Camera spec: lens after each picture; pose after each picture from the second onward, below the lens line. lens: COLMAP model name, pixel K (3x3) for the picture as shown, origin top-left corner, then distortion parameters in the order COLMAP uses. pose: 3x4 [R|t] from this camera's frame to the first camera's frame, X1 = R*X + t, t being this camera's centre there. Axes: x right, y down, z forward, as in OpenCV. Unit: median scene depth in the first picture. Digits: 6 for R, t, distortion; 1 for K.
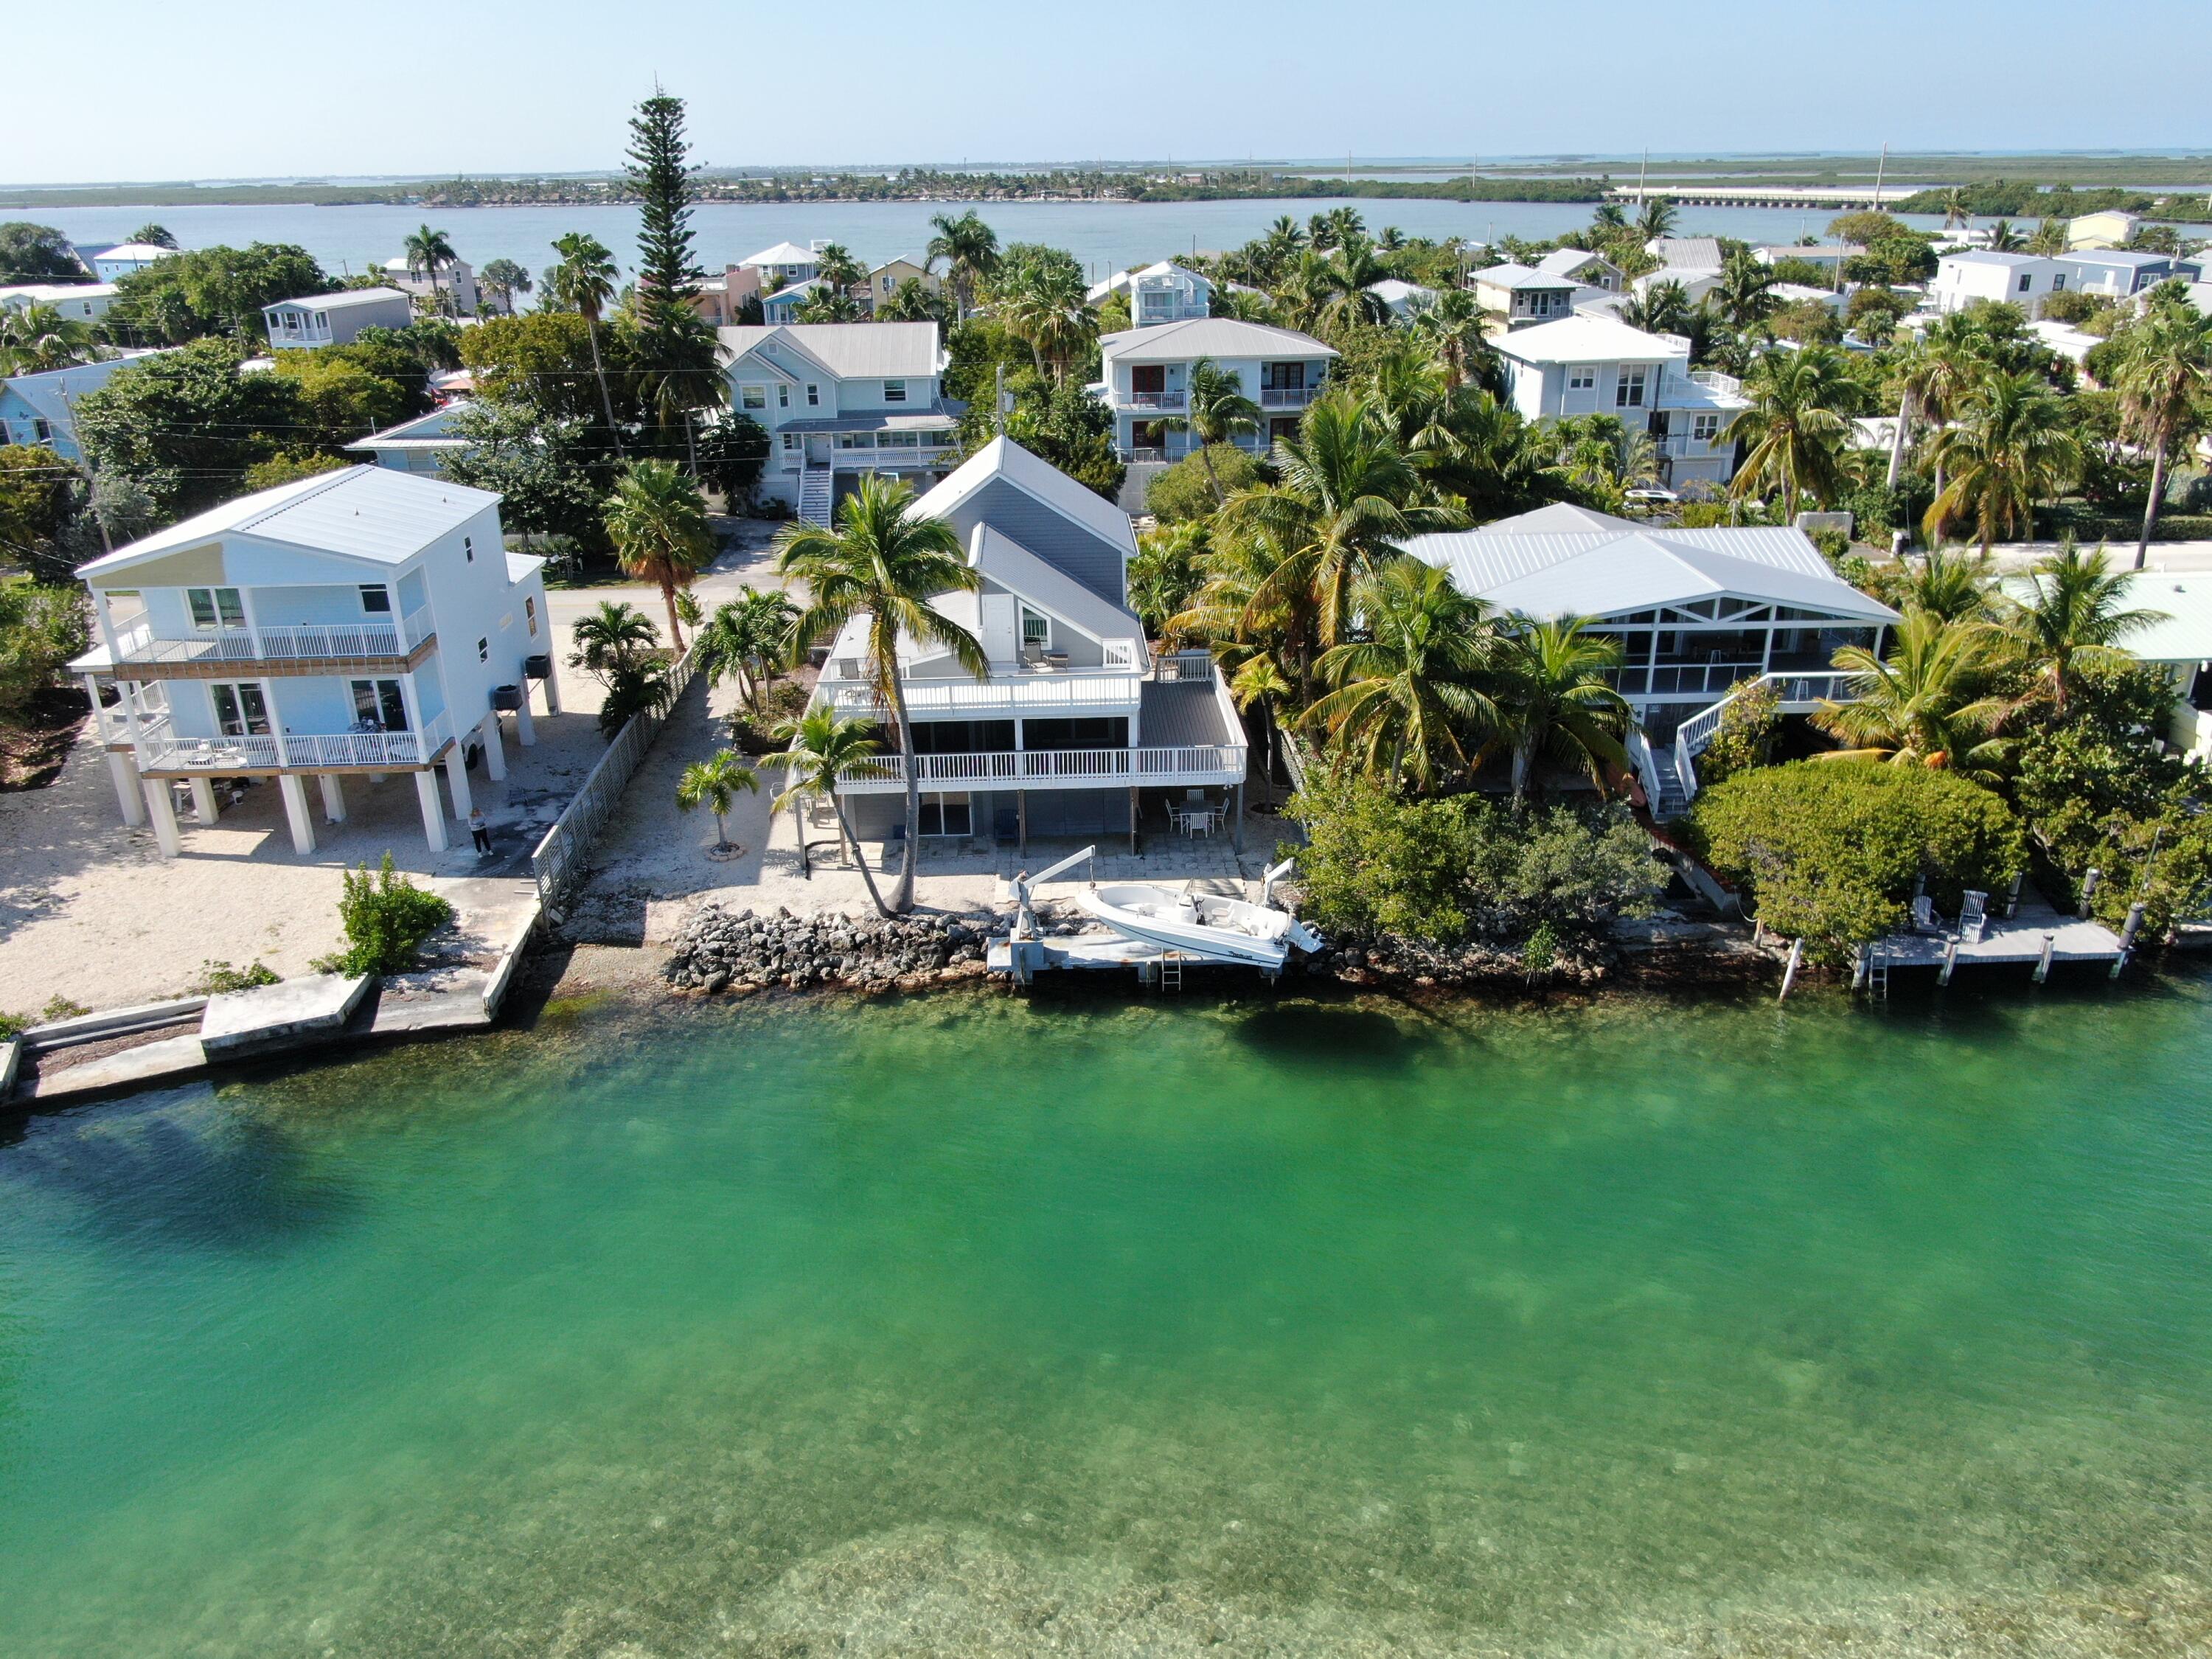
lens RADIAL K [[1603.8, 0, 1106.0], [0, 1603.8, 829.5], [0, 0, 1]] dist [-0.010373, 0.004349]
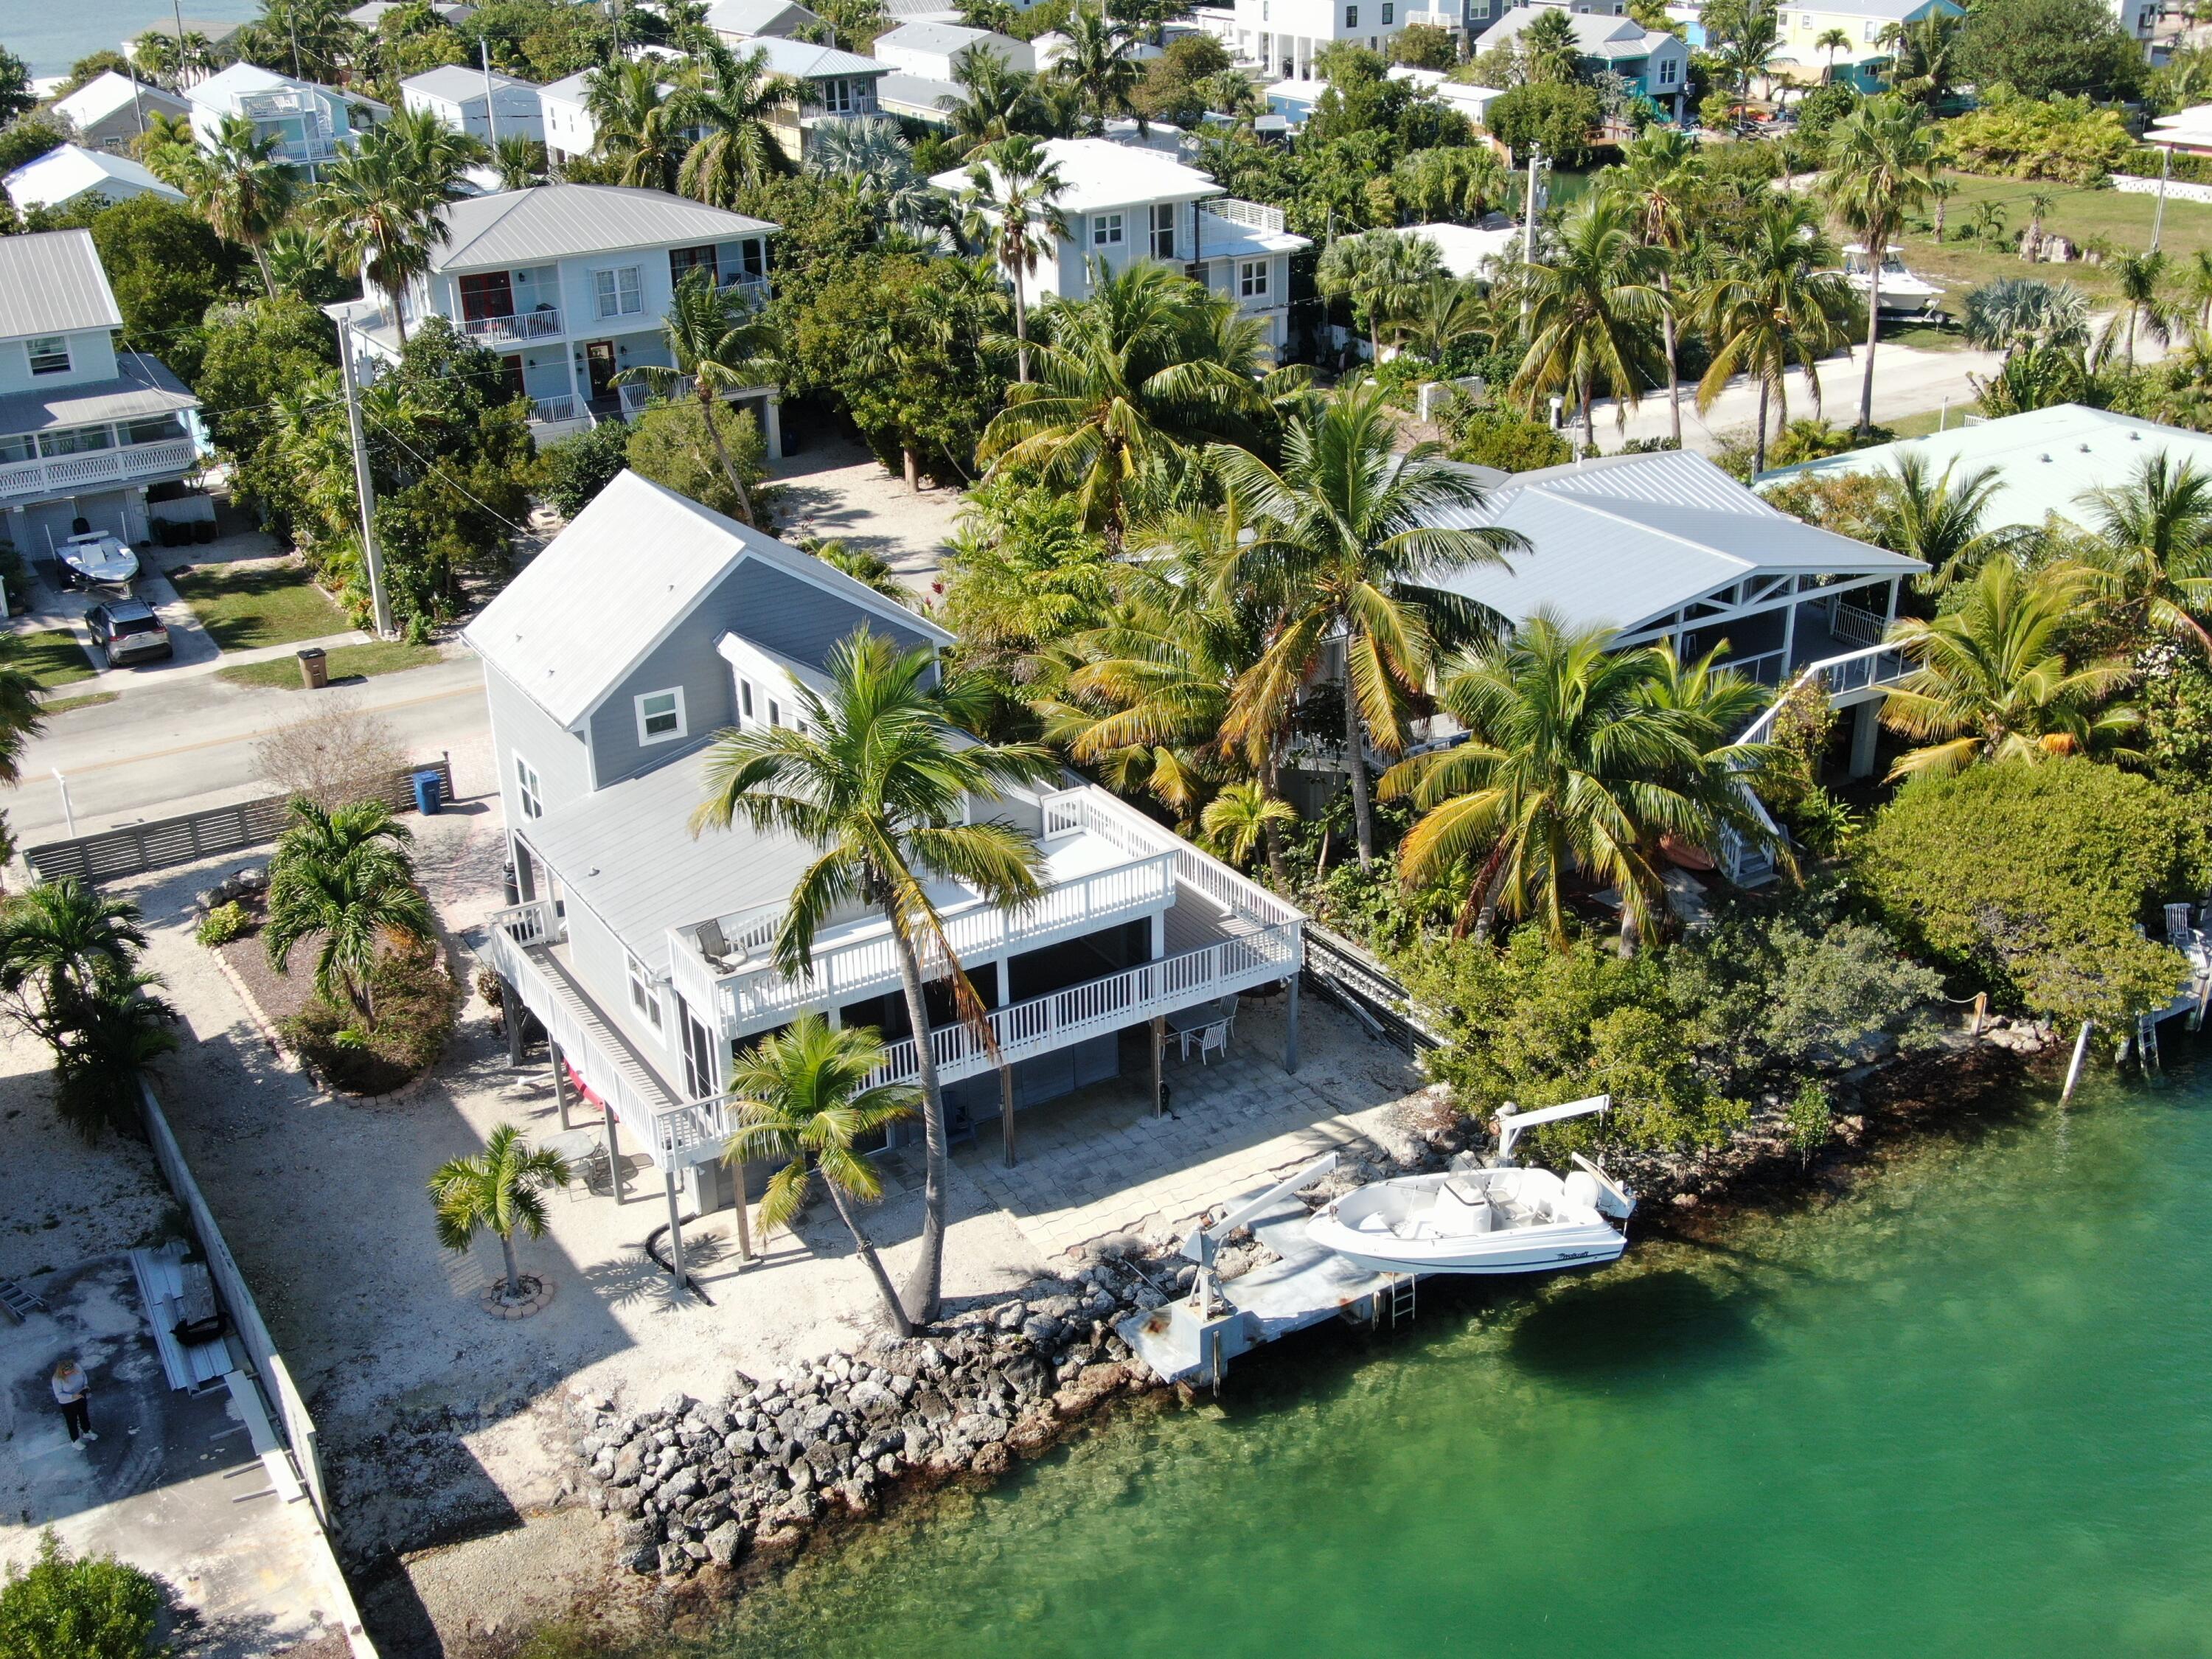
lens RADIAL K [[2325.1, 0, 1106.0], [0, 2325.1, 829.5], [0, 0, 1]] dist [0.006030, 0.006709]
pose [[0.871854, -0.205995, 0.444339, -0.429523], [0.199662, 0.977927, 0.061601, -0.173384], [-0.447221, 0.035010, 0.893738, 0.183770]]
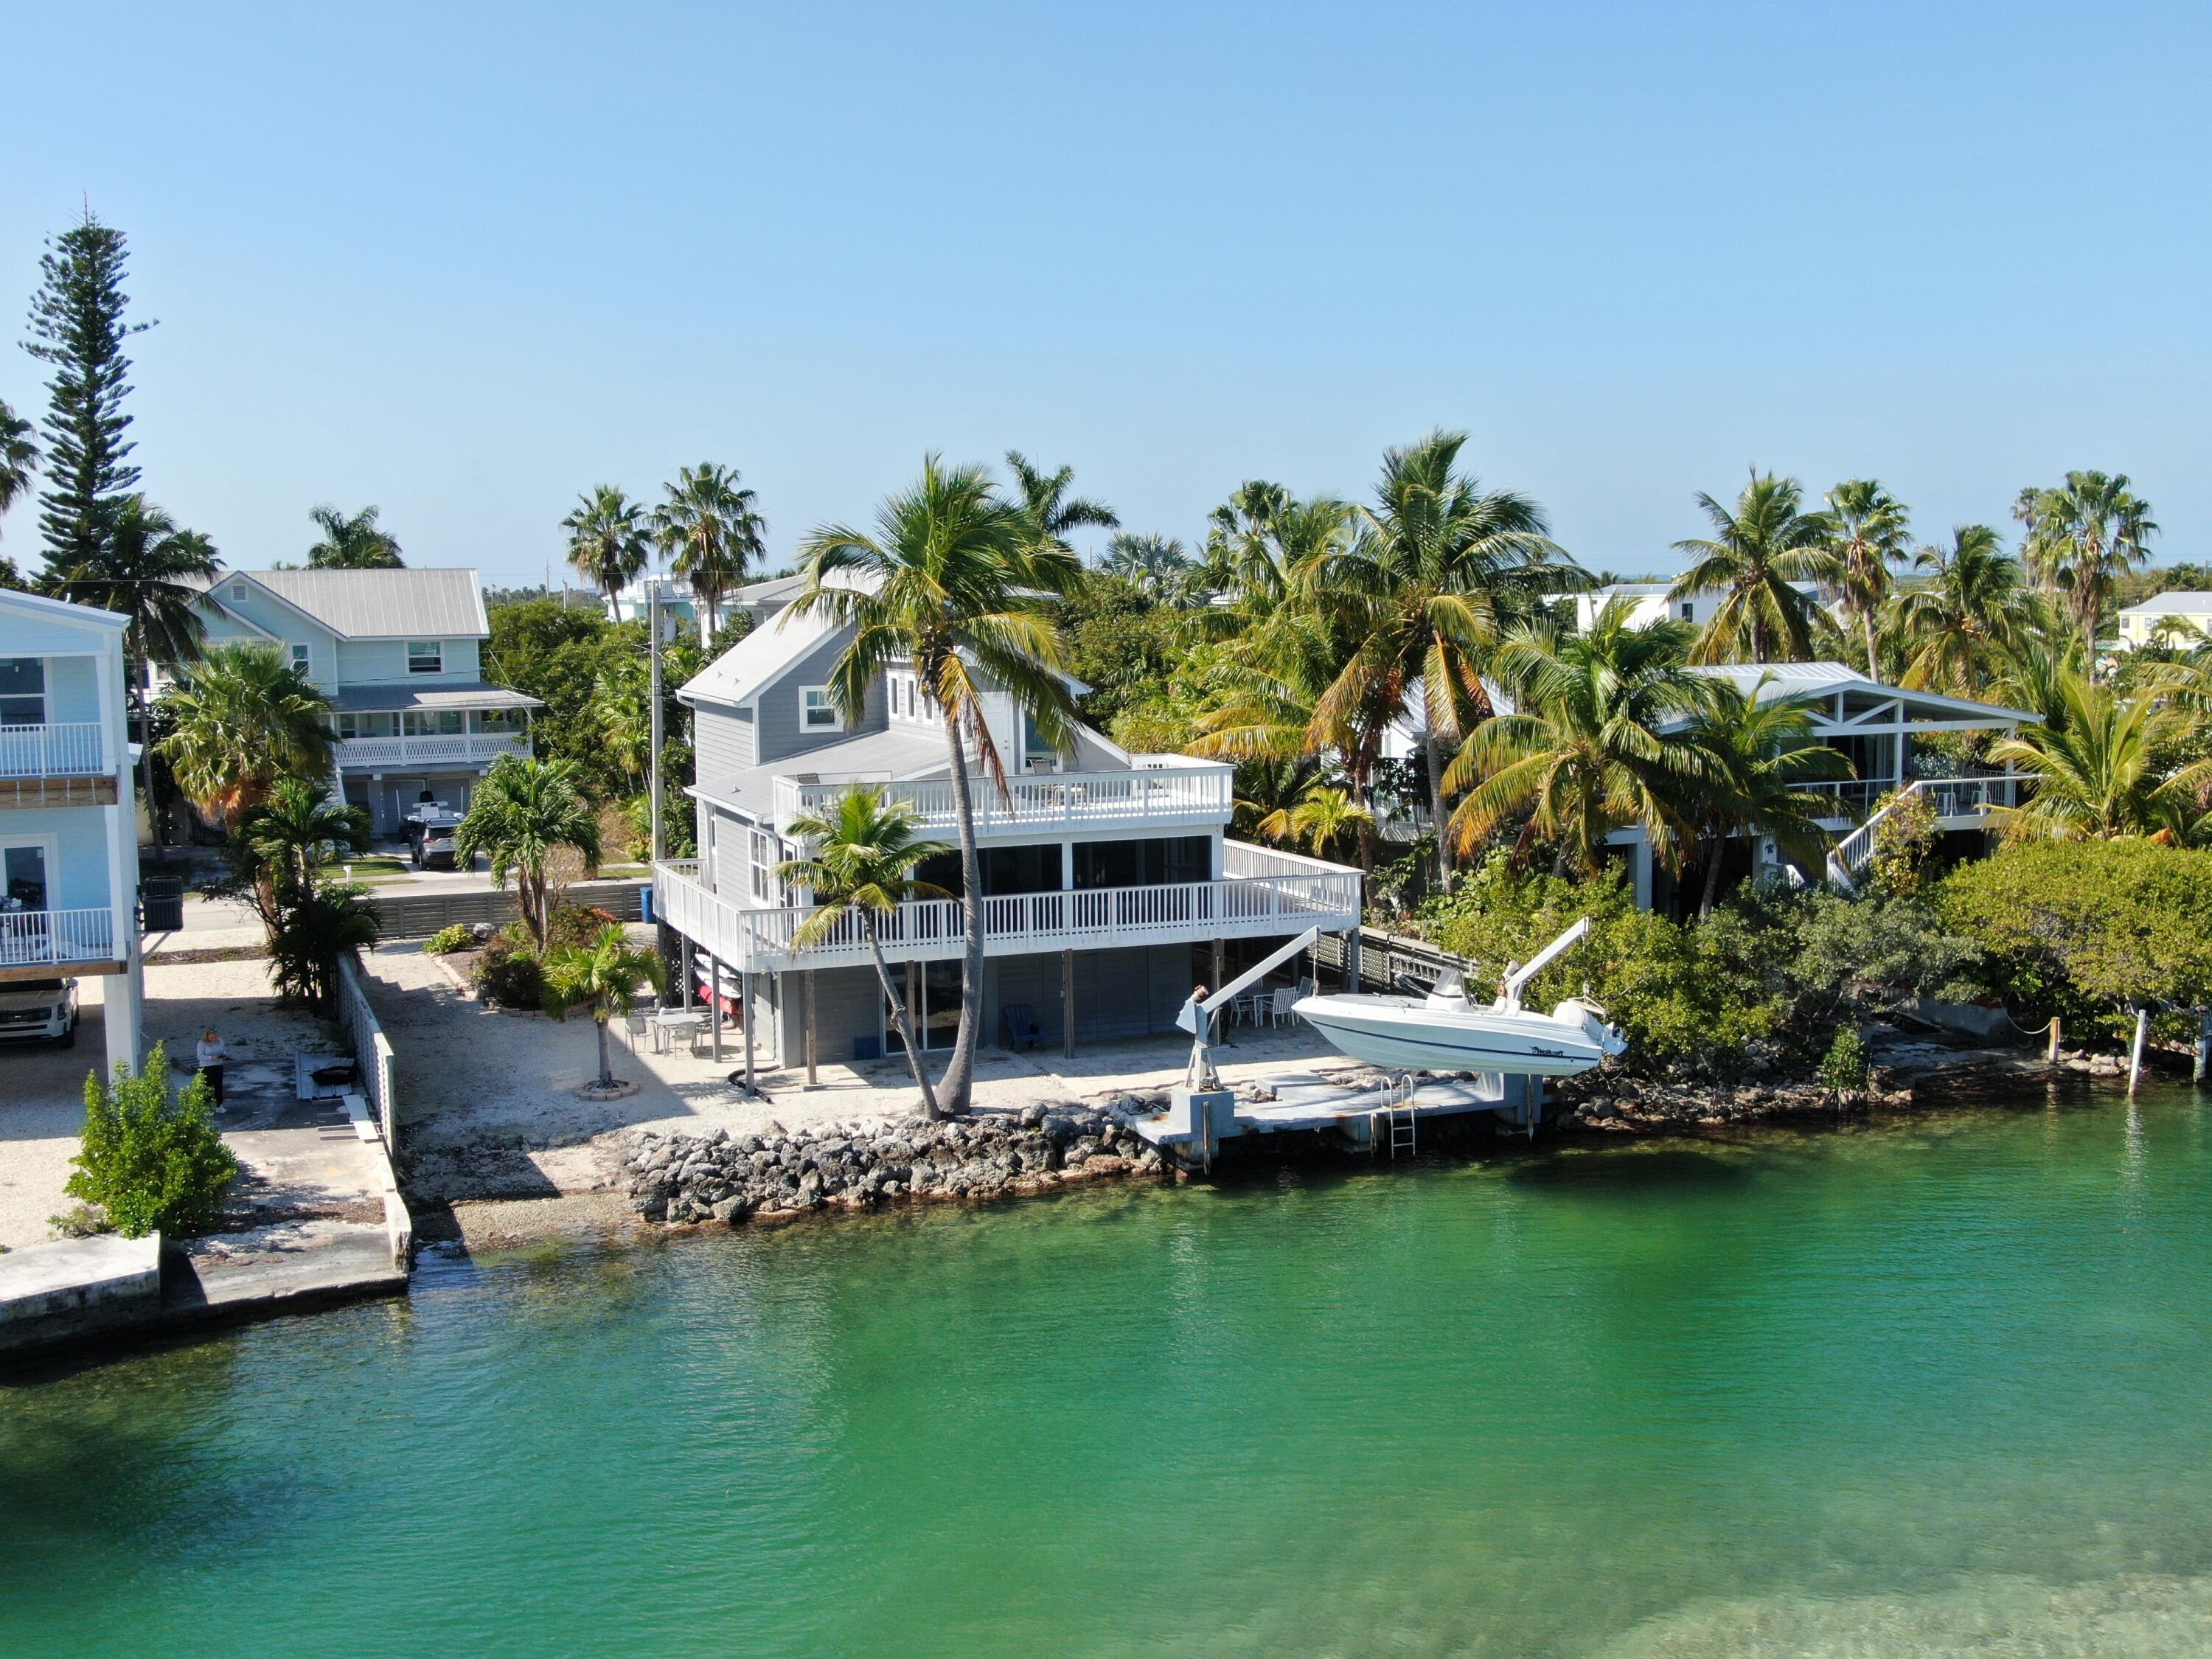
lens RADIAL K [[2383.8, 0, 1106.0], [0, 2383.8, 829.5], [0, 0, 1]] dist [0.015791, -0.018457]
pose [[0.945189, -0.033394, 0.324812, -0.392131], [0.128362, 0.952668, -0.275586, 0.222709], [-0.300235, 0.302174, 0.904737, 0.061233]]
